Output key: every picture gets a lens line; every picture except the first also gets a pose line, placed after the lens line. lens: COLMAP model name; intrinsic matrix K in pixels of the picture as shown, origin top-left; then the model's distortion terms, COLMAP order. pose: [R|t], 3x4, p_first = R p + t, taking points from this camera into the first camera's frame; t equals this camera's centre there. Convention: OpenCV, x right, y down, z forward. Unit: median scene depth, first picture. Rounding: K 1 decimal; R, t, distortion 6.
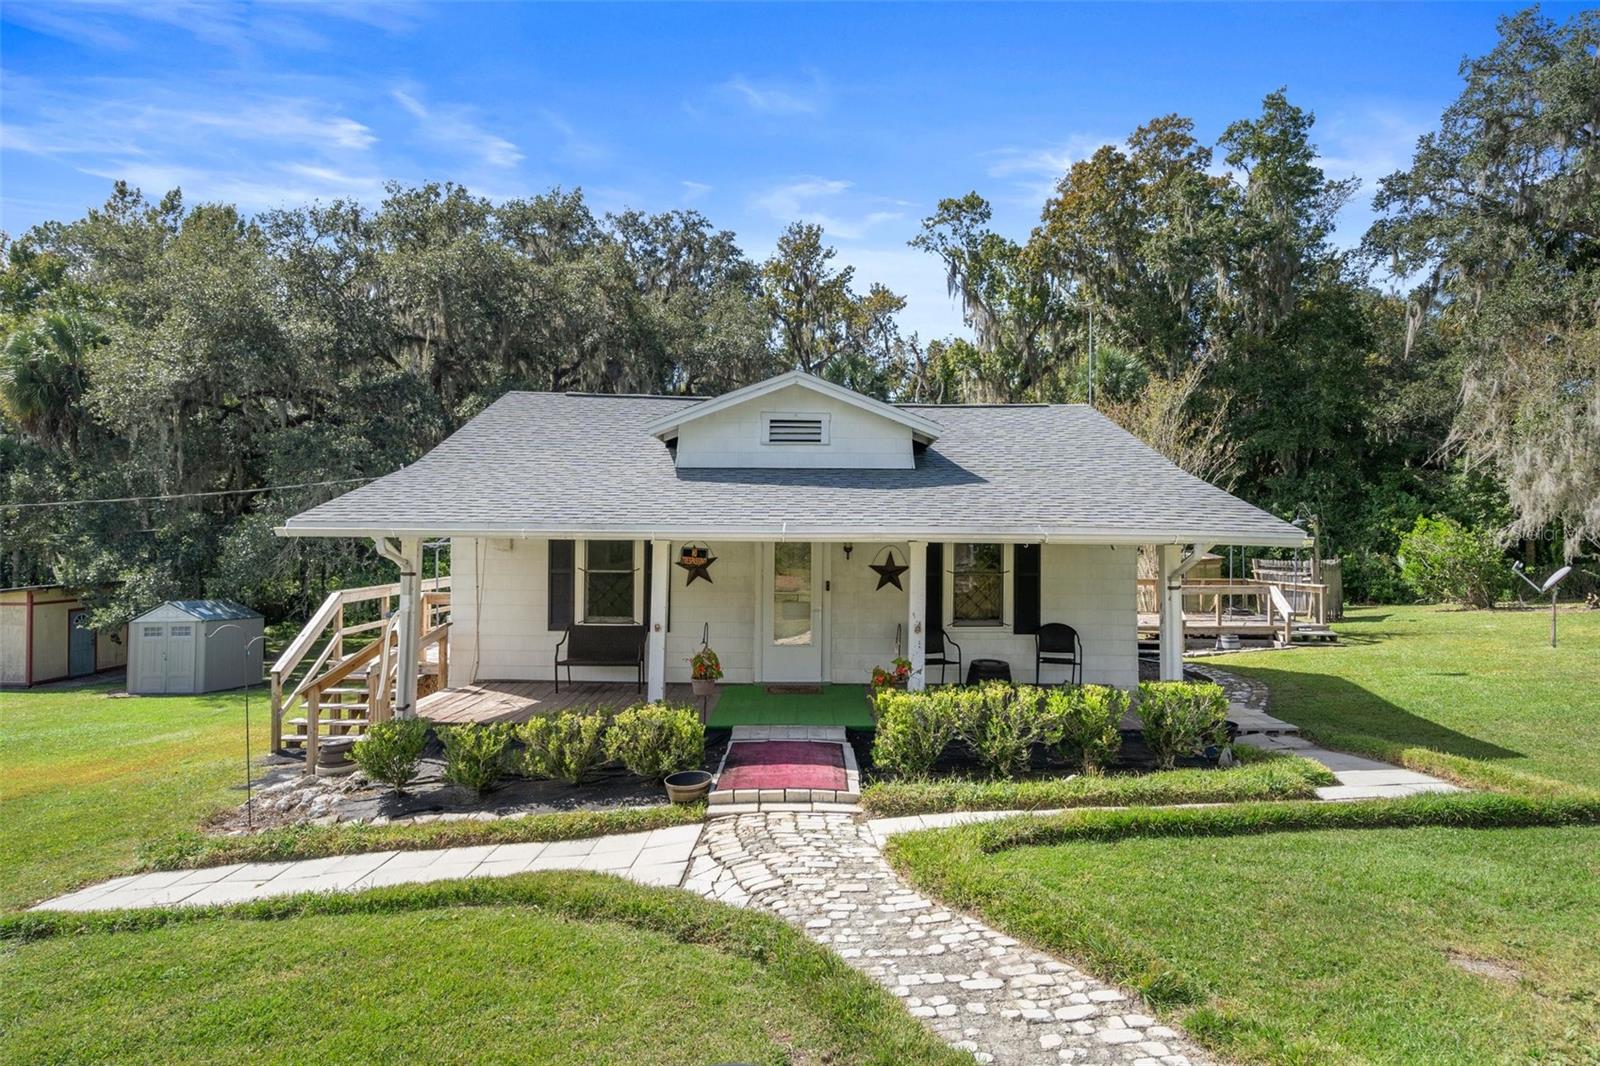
lens RADIAL K [[859.8, 0, 800.0], [0, 859.8, 533.0], [0, 0, 1]] dist [0.000639, 0.000216]
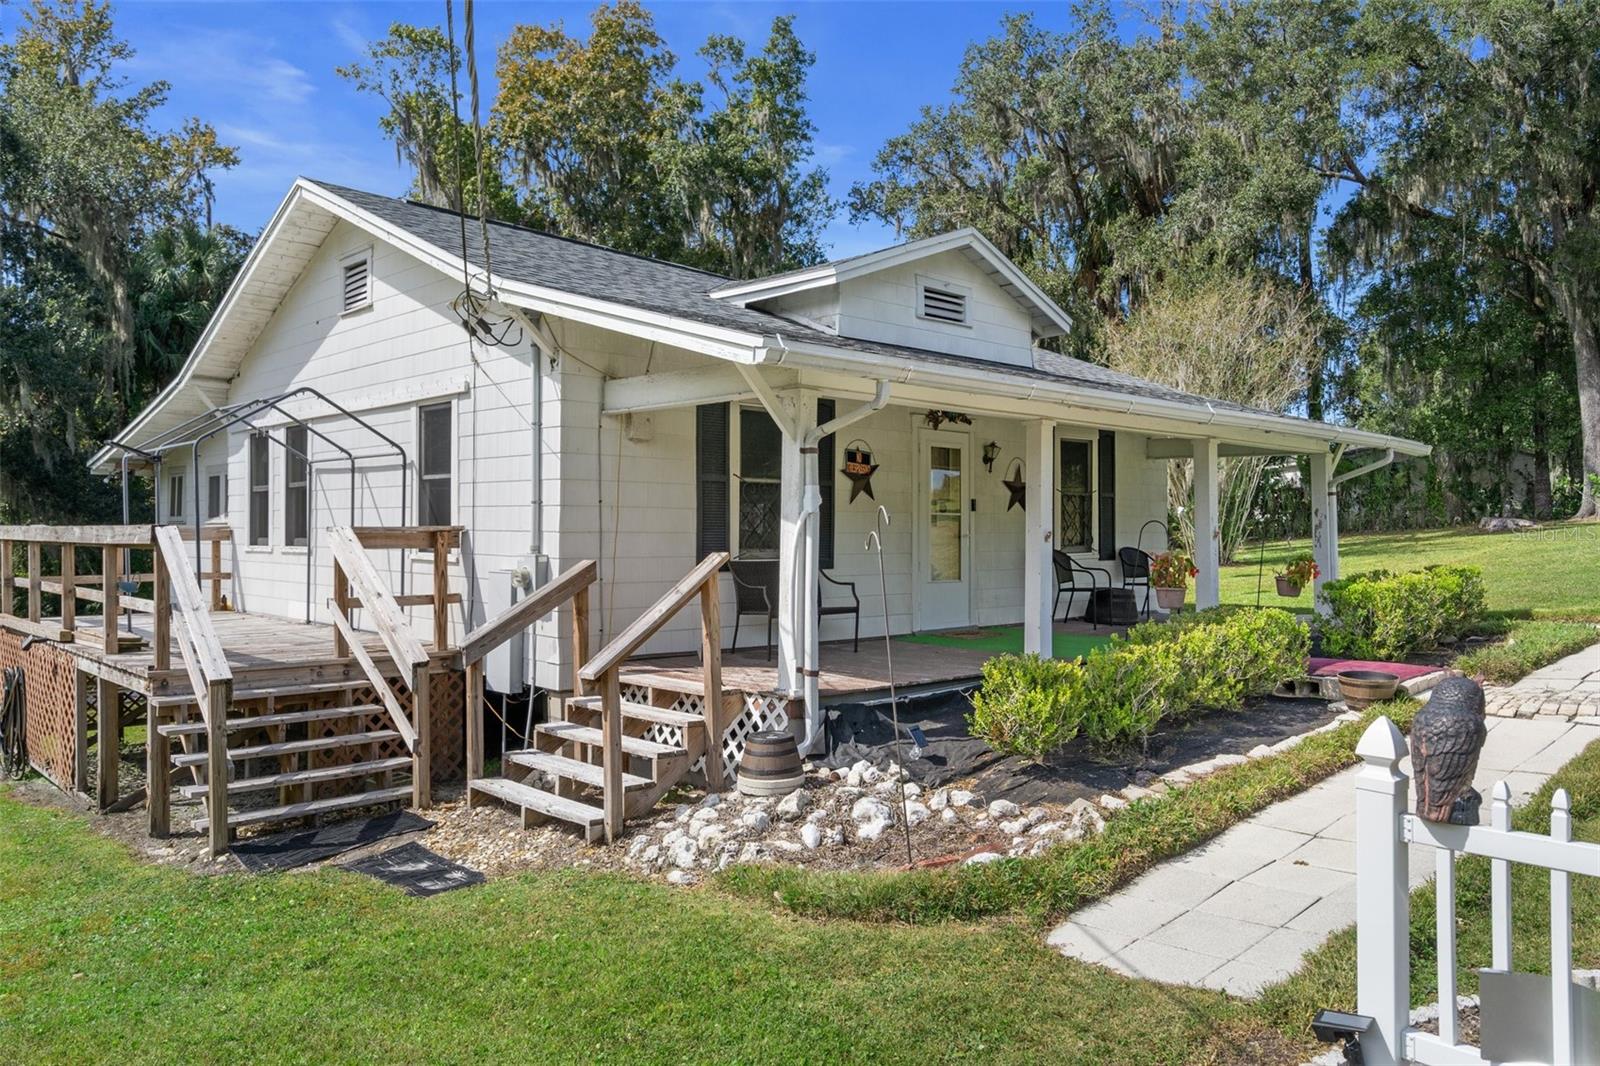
lens RADIAL K [[1143.5, 0, 800.0], [0, 1143.5, 533.0], [0, 0, 1]] dist [-0.001347, -0.001833]
pose [[0.731006, -0.004243, 0.682358, -0.805400], [0.001670, 0.999989, 0.004429, 0.081643], [-0.682369, -0.002099, 0.731005, 0.331862]]
